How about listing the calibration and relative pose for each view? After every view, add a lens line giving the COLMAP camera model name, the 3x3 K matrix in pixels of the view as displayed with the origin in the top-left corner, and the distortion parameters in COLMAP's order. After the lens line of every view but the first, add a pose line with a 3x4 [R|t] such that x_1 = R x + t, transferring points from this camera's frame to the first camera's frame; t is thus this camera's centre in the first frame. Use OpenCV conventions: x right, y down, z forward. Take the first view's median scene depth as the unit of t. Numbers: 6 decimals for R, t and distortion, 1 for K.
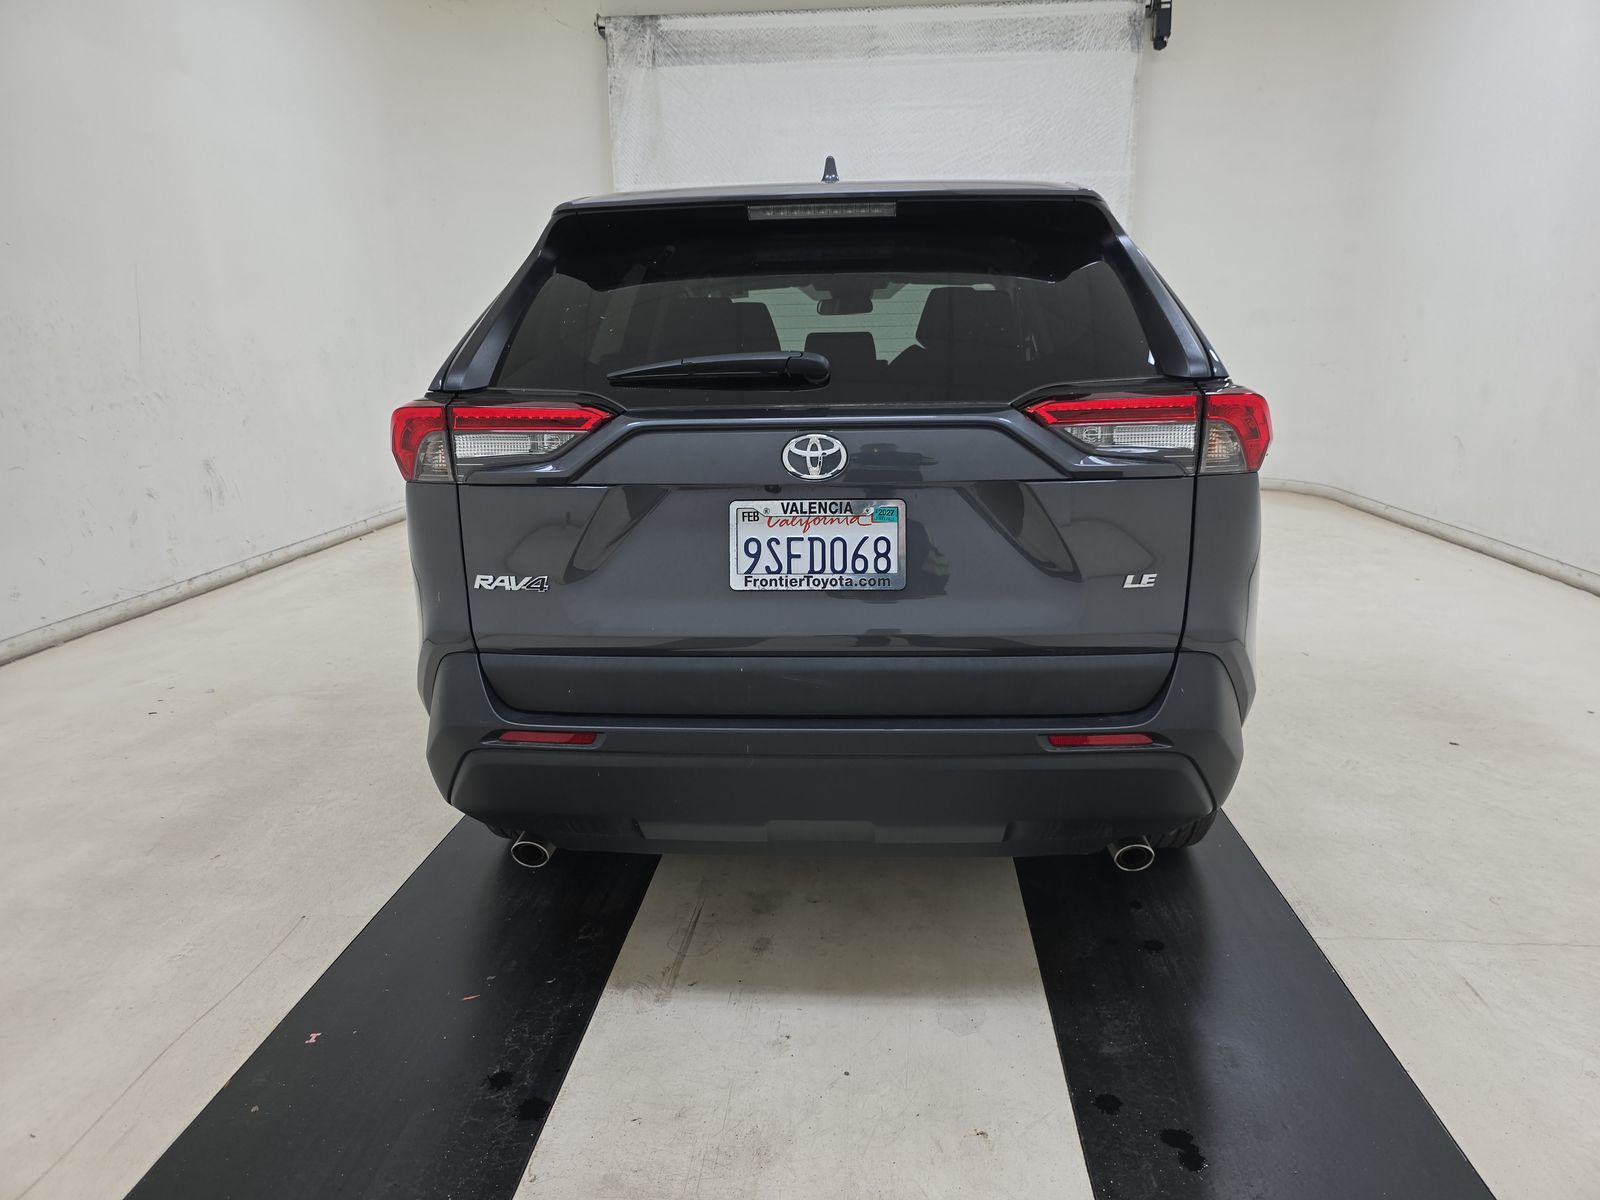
lens RADIAL K [[1086.6, 0, 800.0], [0, 1086.6, 600.0], [0, 0, 1]] dist [0.004425, -0.002594]
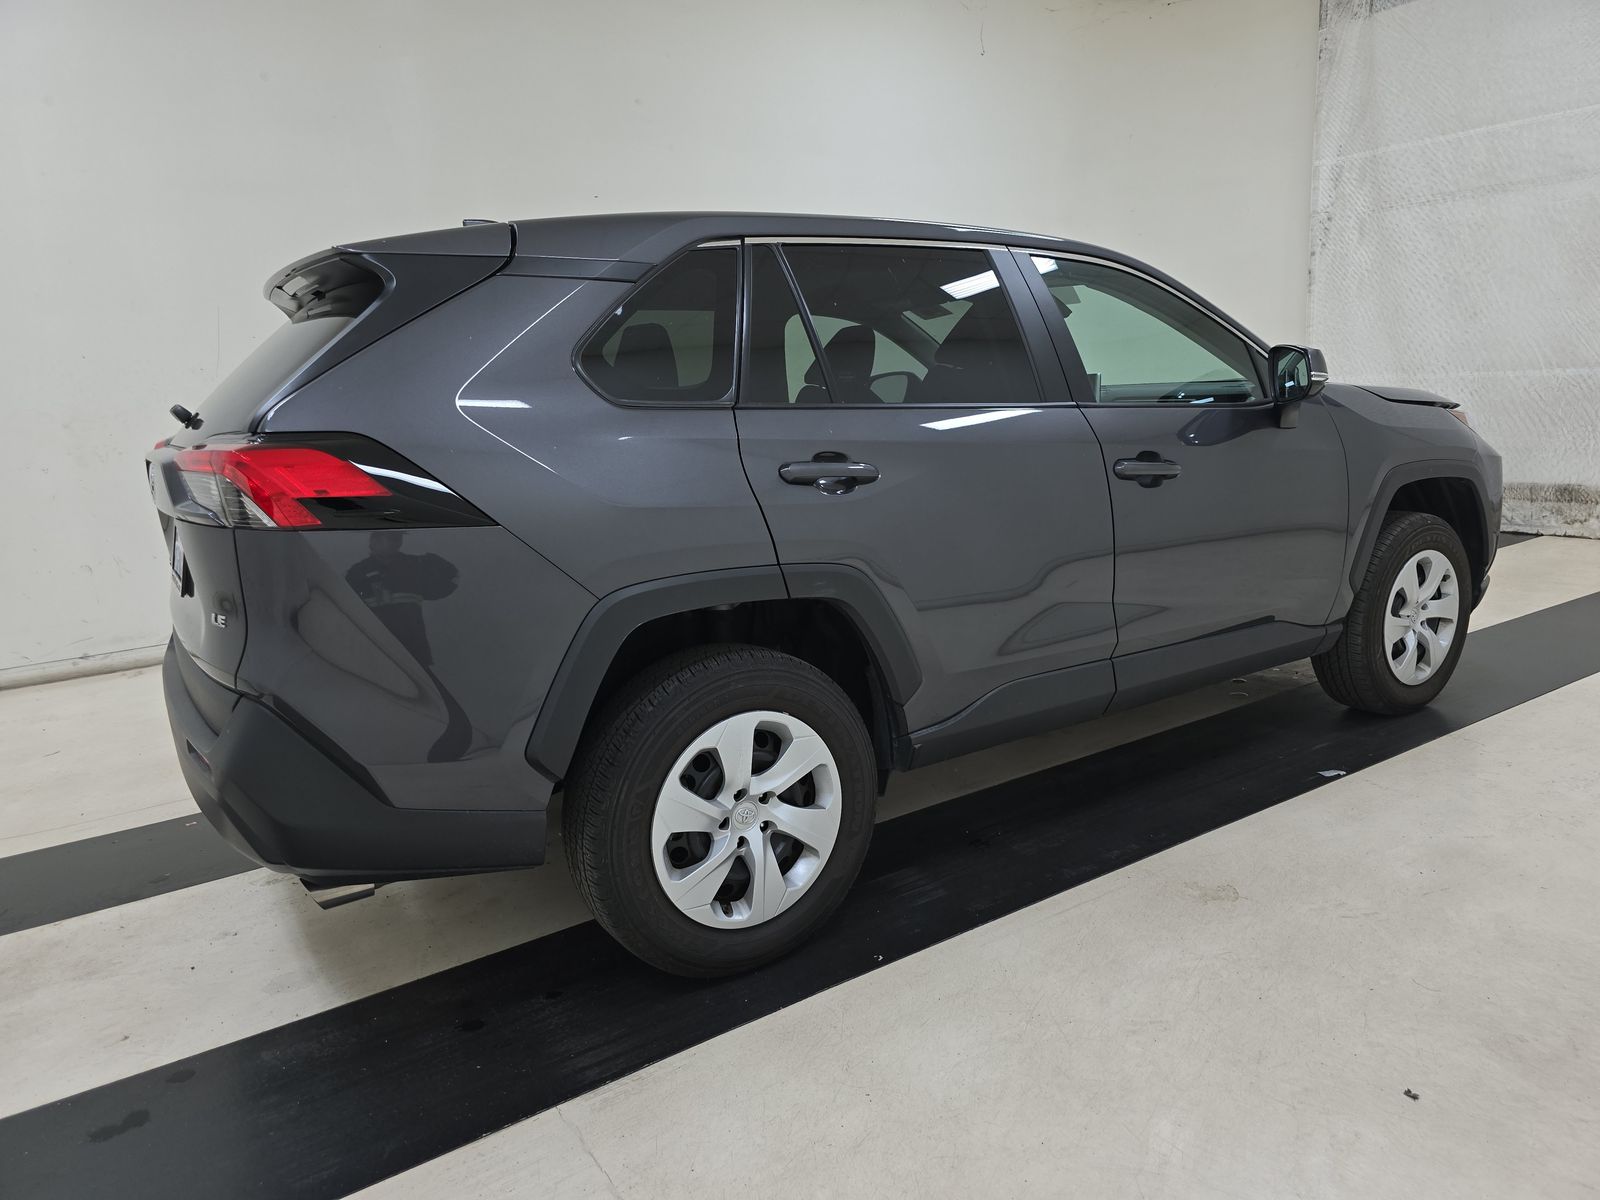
lens RADIAL K [[1048.6, 0, 800.0], [0, 1048.6, 600.0], [0, 0, 1]] dist [0.024829, -0.001048]
pose [[0.622246, 0.147462, -0.768808, 0.506729], [-0.134862, 0.987607, 0.080277, -0.077513], [0.771118, 0.053731, 0.634421, 0.264982]]
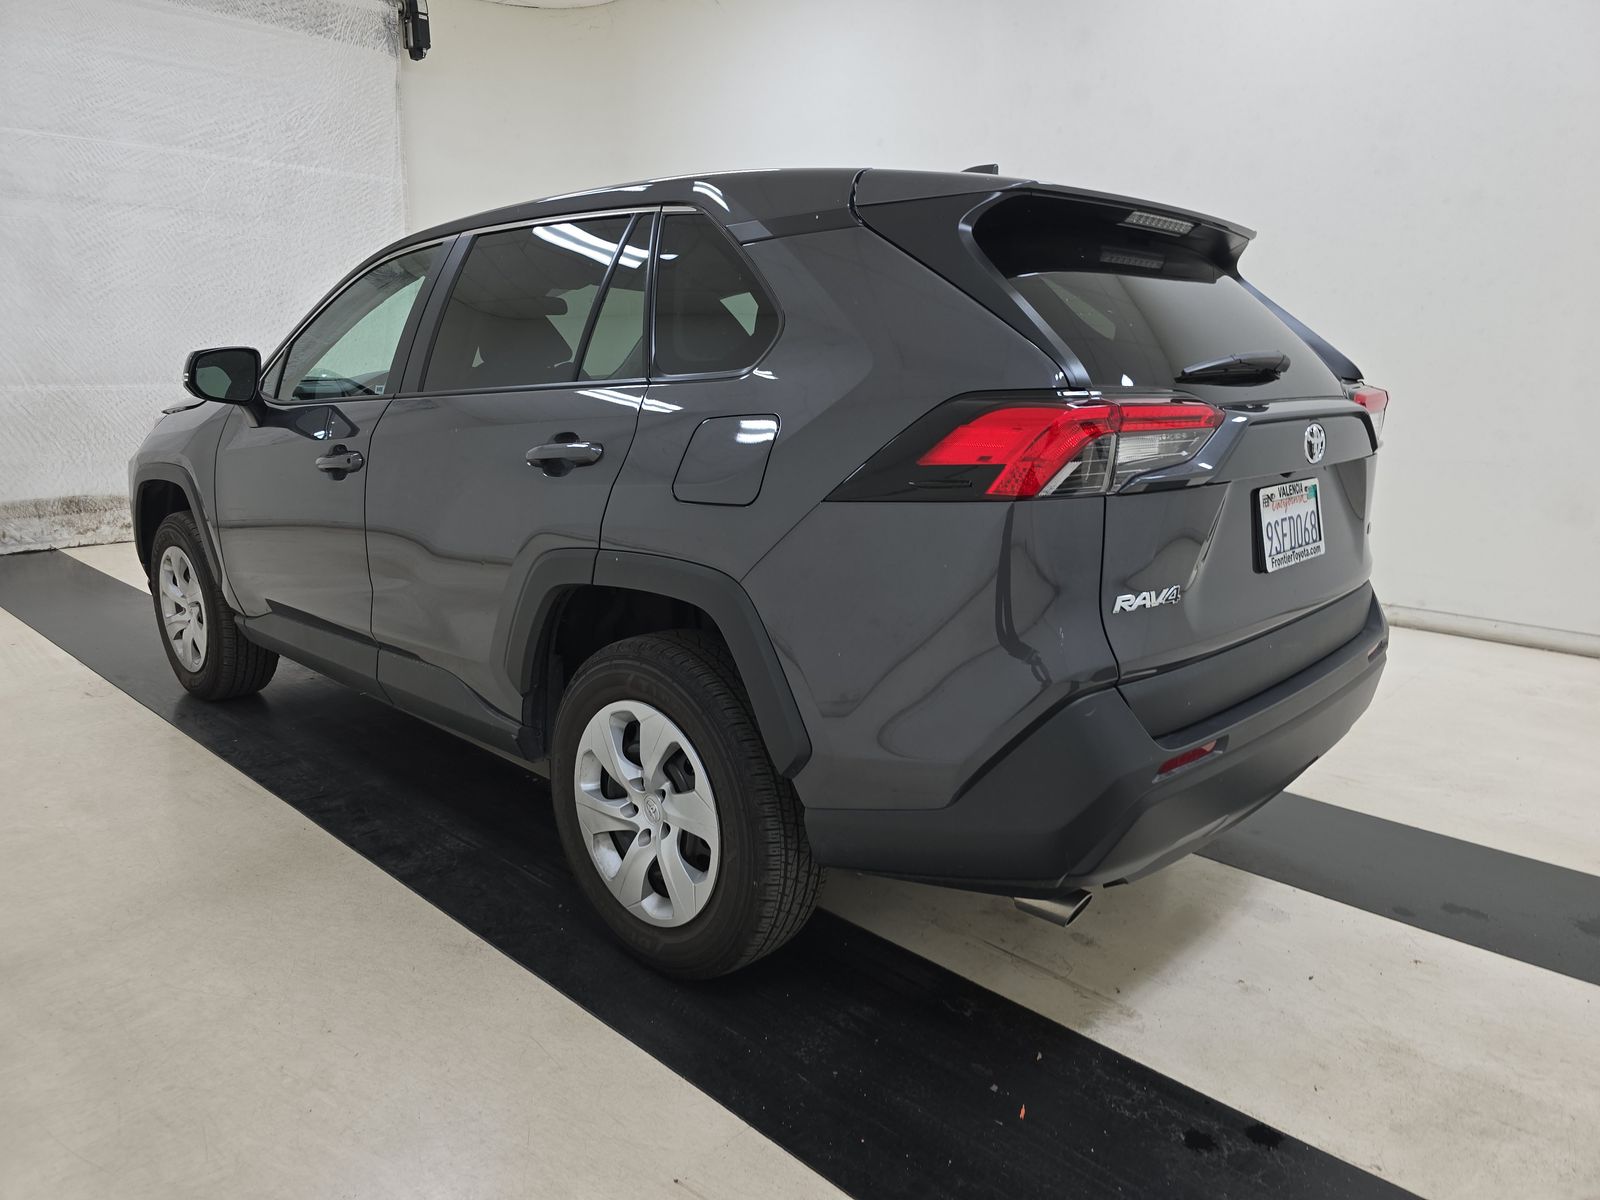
lens RADIAL K [[1086.6, 0, 800.0], [0, 1086.6, 600.0], [0, 0, 1]] dist [0.004425, -0.002594]
pose [[0.629277, -0.143333, 0.763850, -0.412326], [0.158503, 0.985858, 0.054413, -0.039775], [-0.760847, 0.086831, 0.643096, 0.232022]]
